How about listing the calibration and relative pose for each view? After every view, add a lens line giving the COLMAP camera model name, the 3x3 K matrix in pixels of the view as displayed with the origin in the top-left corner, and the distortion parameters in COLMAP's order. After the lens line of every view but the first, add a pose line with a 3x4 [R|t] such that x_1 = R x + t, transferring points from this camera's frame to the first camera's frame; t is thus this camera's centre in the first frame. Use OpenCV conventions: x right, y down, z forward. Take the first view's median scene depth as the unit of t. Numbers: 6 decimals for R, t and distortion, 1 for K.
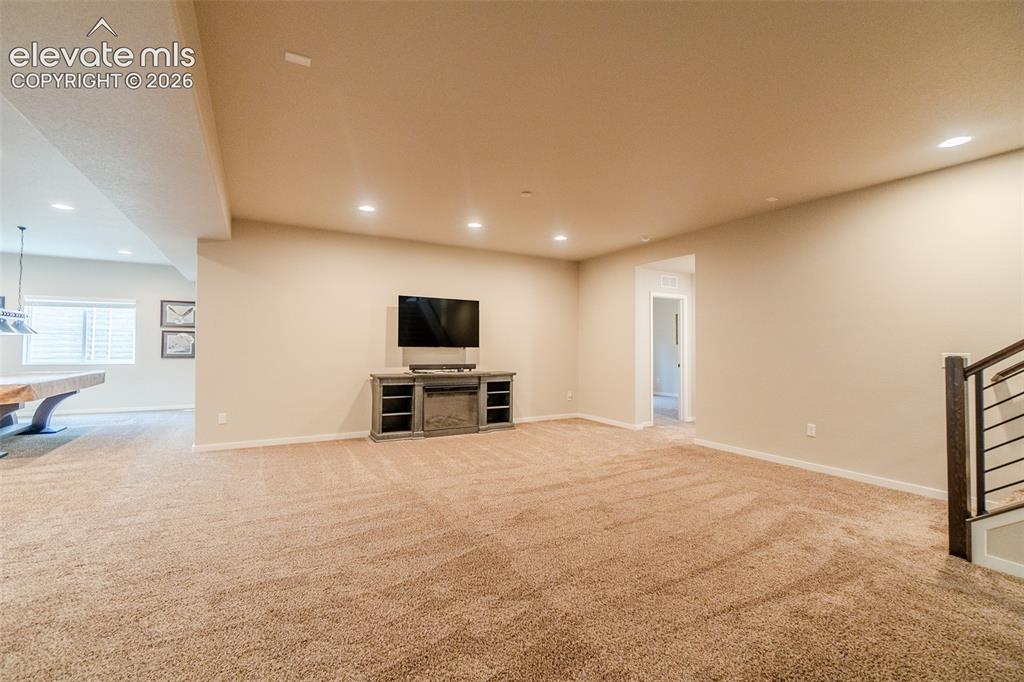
lens RADIAL K [[438.4, 0, 497.1], [0, 438.4, 334.9], [0, 0, 1]] dist [-0.009968, 0.002543]
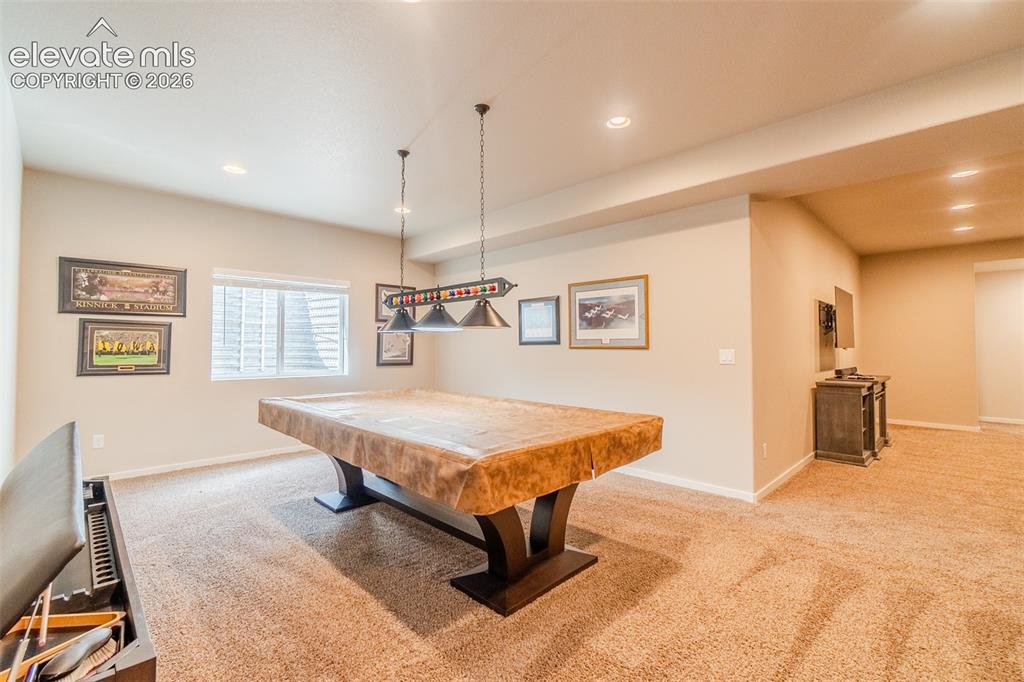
lens RADIAL K [[438.4, 0, 503.7], [0, 438.4, 339.2], [0, 0, 1]] dist [-0.009968, 0.002543]
pose [[0.965652, -0.000724, 0.259837, -1.060727], [-0.002200, 0.999937, 0.010962, 0.002357], [-0.259829, -0.011157, 0.965590, 0.364566]]
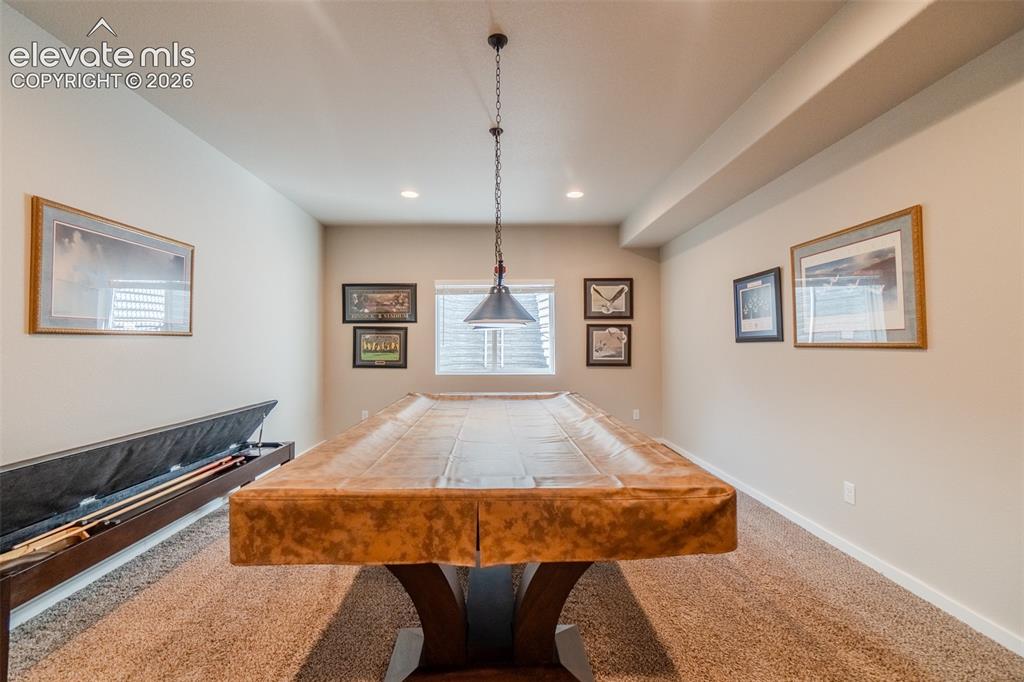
lens RADIAL K [[438.4, 0, 504.6], [0, 438.4, 336.7], [0, 0, 1]] dist [-0.009968, 0.002543]
pose [[0.881277, -0.019338, -0.472205, -0.793005], [0.023199, 0.999728, 0.002355, 0.006209], [0.472031, -0.013030, 0.881486, 0.500237]]
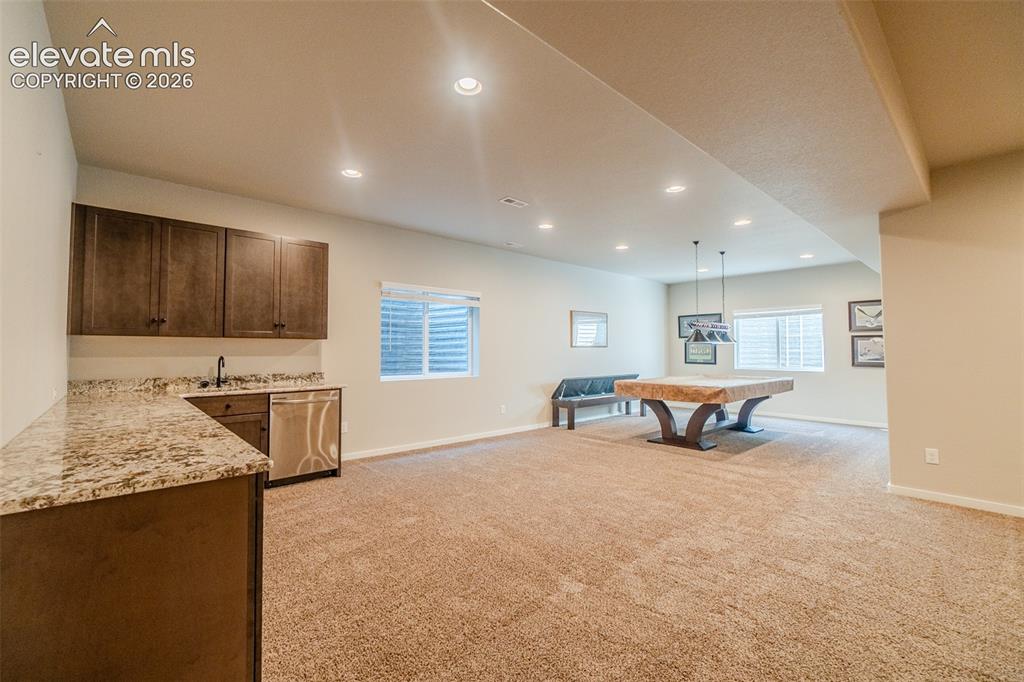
lens RADIAL K [[438.4, 0, 503.2], [0, 438.4, 334.7], [0, 0, 1]] dist [-0.009968, 0.002543]
pose [[0.220283, -0.044226, -0.974433, -0.077392], [0.027882, 0.998849, -0.039032, 0.004632], [0.975037, -0.018571, 0.221263, 0.150036]]
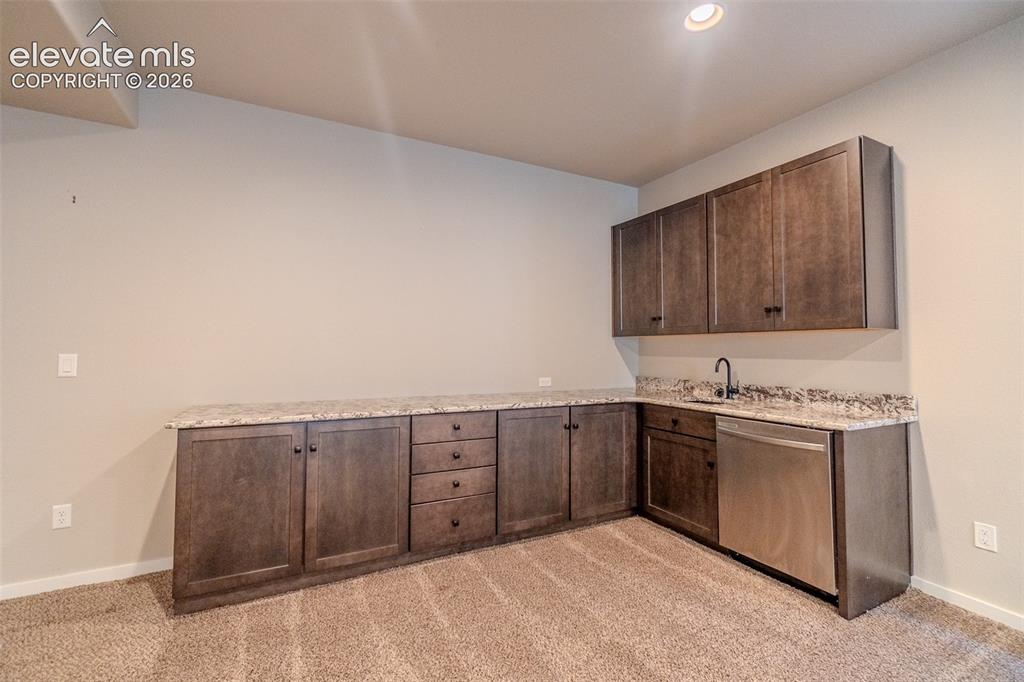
lens RADIAL K [[438.4, 0, 508.8], [0, 438.4, 336.6], [0, 0, 1]] dist [-0.009968, 0.002543]
pose [[-0.999043, -0.008910, 0.042830, -0.591959], [-0.011257, 0.998430, -0.054878, 0.005524], [-0.042274, -0.055307, -0.997574, 0.398994]]
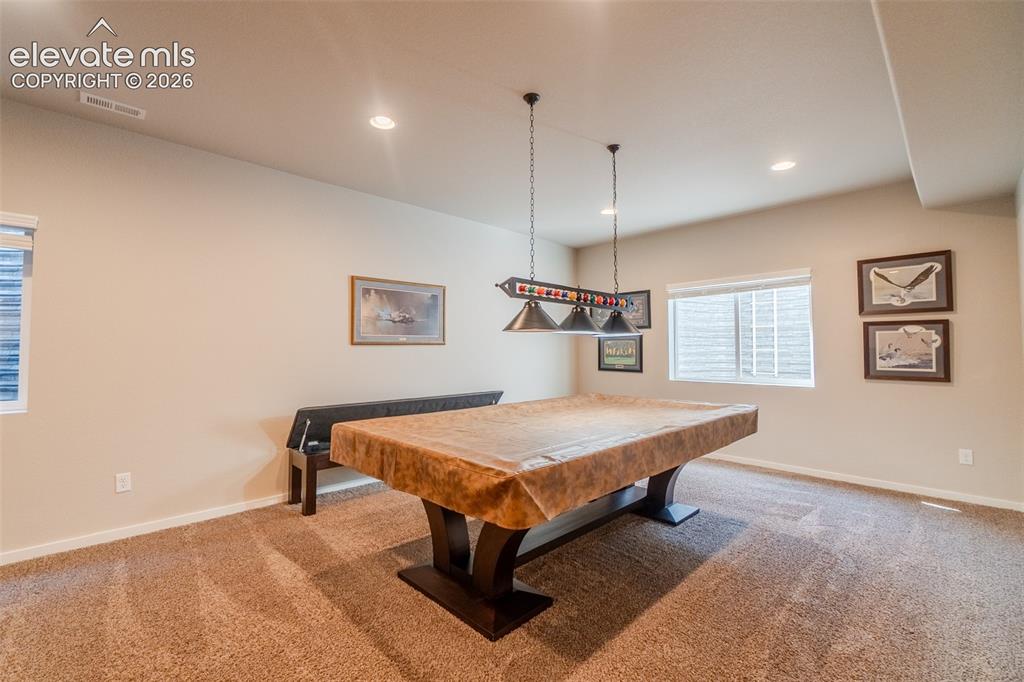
lens RADIAL K [[438.4, 0, 501.3], [0, 438.4, 334.7], [0, 0, 1]] dist [-0.009968, 0.002543]
pose [[0.254160, -0.044742, -0.966127, -0.558853], [0.030879, 0.998795, -0.038132, 0.014407], [0.966669, -0.020142, 0.255235, 0.672903]]
